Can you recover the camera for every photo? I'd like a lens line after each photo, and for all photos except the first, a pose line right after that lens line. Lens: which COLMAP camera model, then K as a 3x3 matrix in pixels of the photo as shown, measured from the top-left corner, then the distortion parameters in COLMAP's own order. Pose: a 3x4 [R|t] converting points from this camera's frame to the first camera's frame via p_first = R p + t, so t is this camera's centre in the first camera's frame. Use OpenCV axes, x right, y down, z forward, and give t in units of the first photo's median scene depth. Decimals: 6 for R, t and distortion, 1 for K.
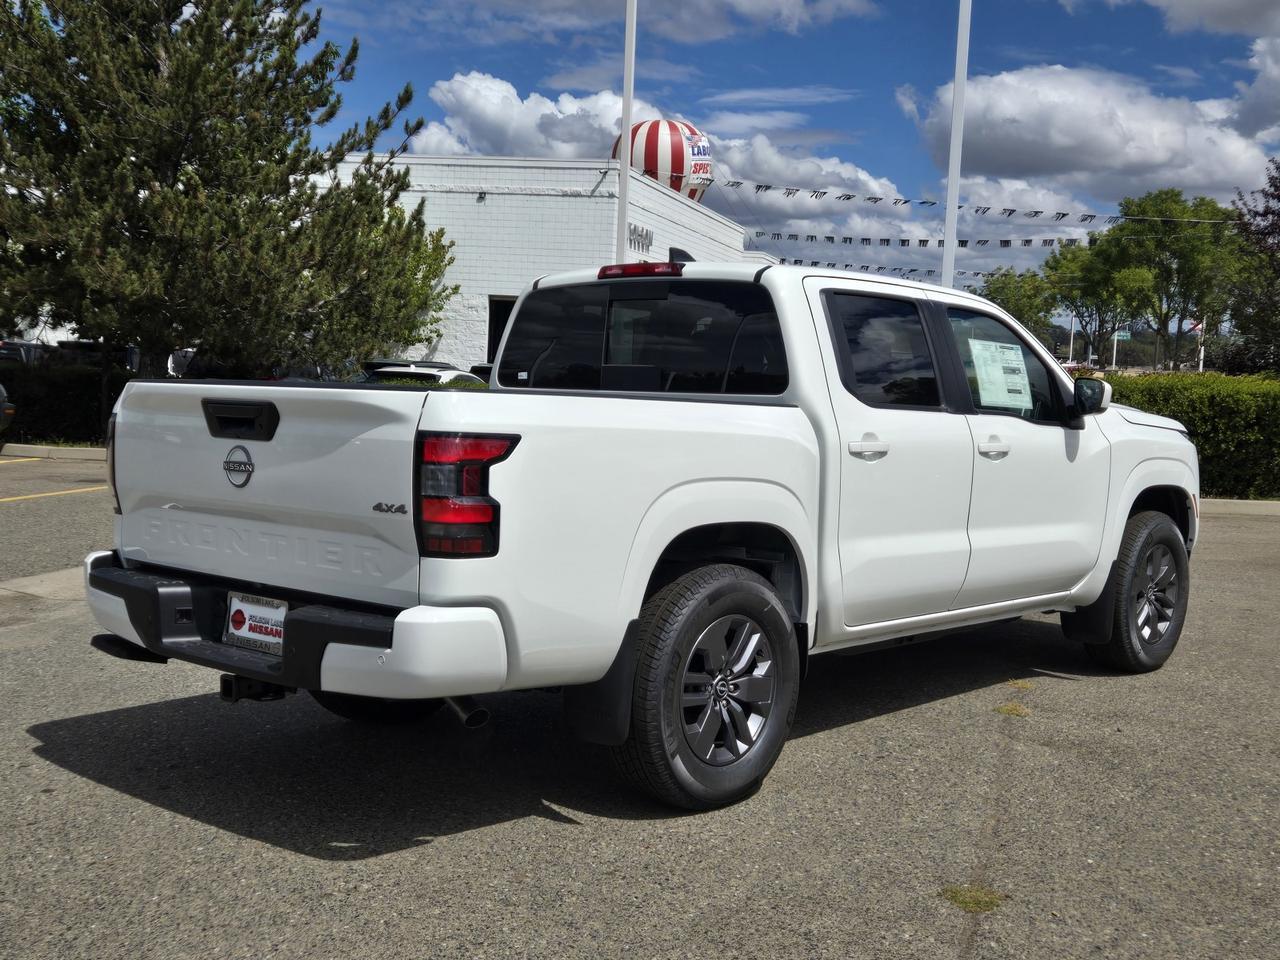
lens RADIAL K [[1516.2, 0, 640.0], [0, 1516.2, 480.0], [0, 0, 1]] dist [0.082946, -0.087871]
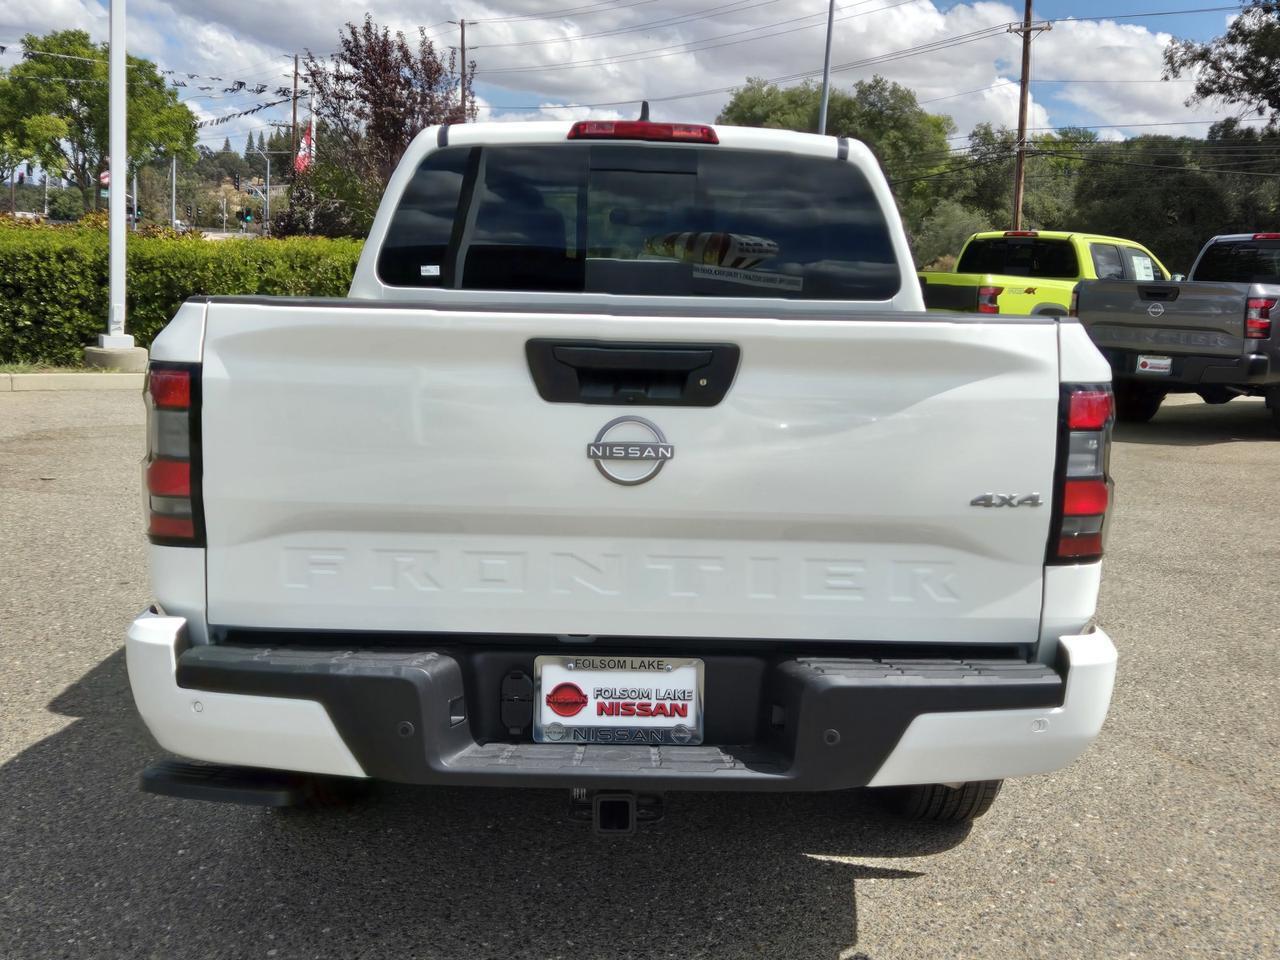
lens RADIAL K [[1516.2, 0, 640.0], [0, 1516.2, 480.0], [0, 0, 1]] dist [0.082946, -0.087871]
pose [[0.729665, -0.098011, 0.676744, -0.567947], [0.032688, 0.993543, 0.108647, -0.053151], [-0.683023, -0.057155, 0.728157, 0.480981]]
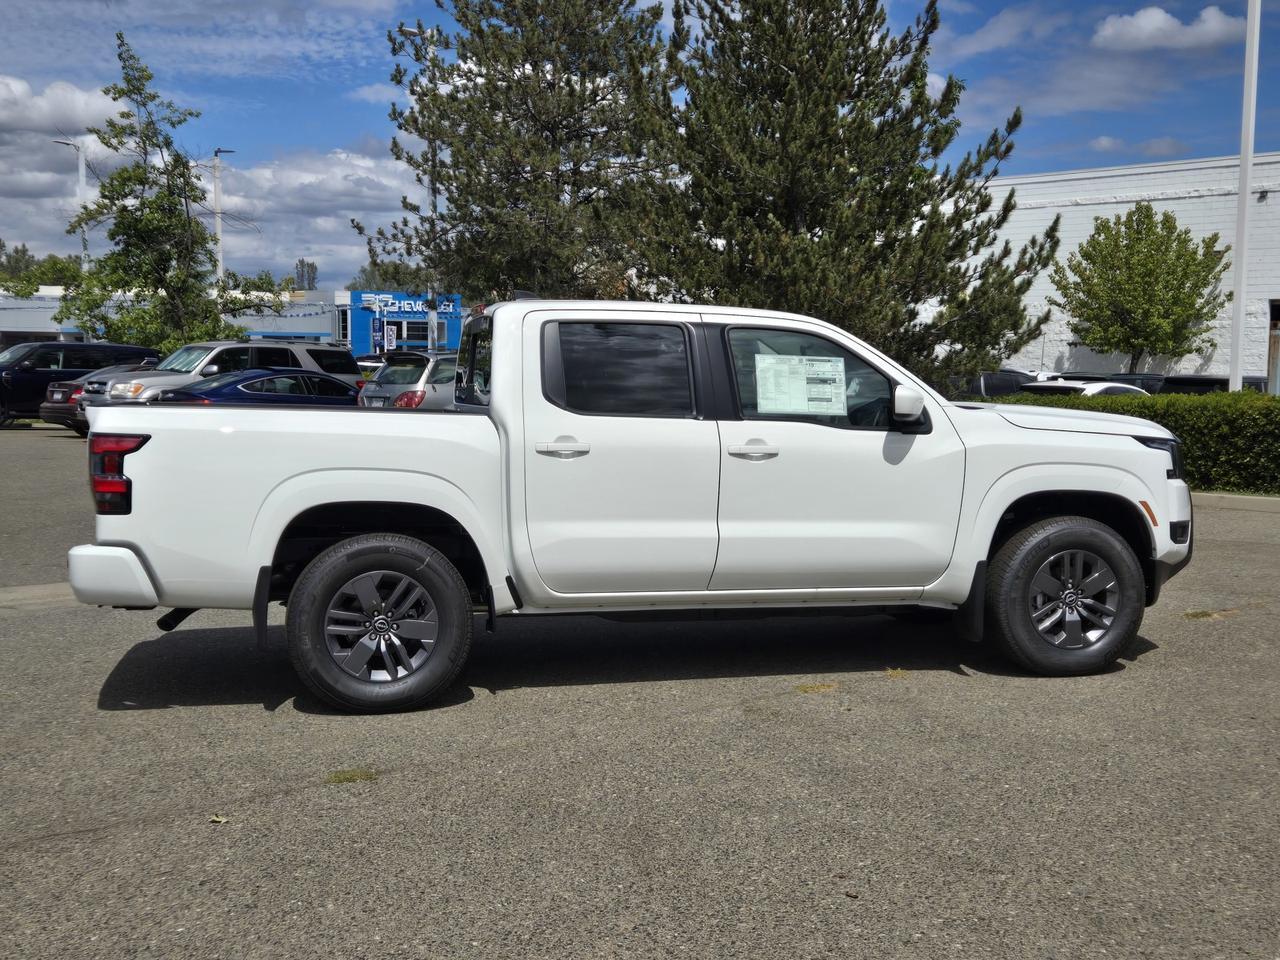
lens RADIAL K [[1516.2, 0, 640.0], [0, 1516.2, 480.0], [0, 0, 1]] dist [0.082946, -0.087871]
pose [[0.818221, 0.014172, -0.574729, 0.946513], [-0.020283, 0.999785, -0.004223, 0.009060], [0.574546, 0.015113, 0.818333, 0.031008]]
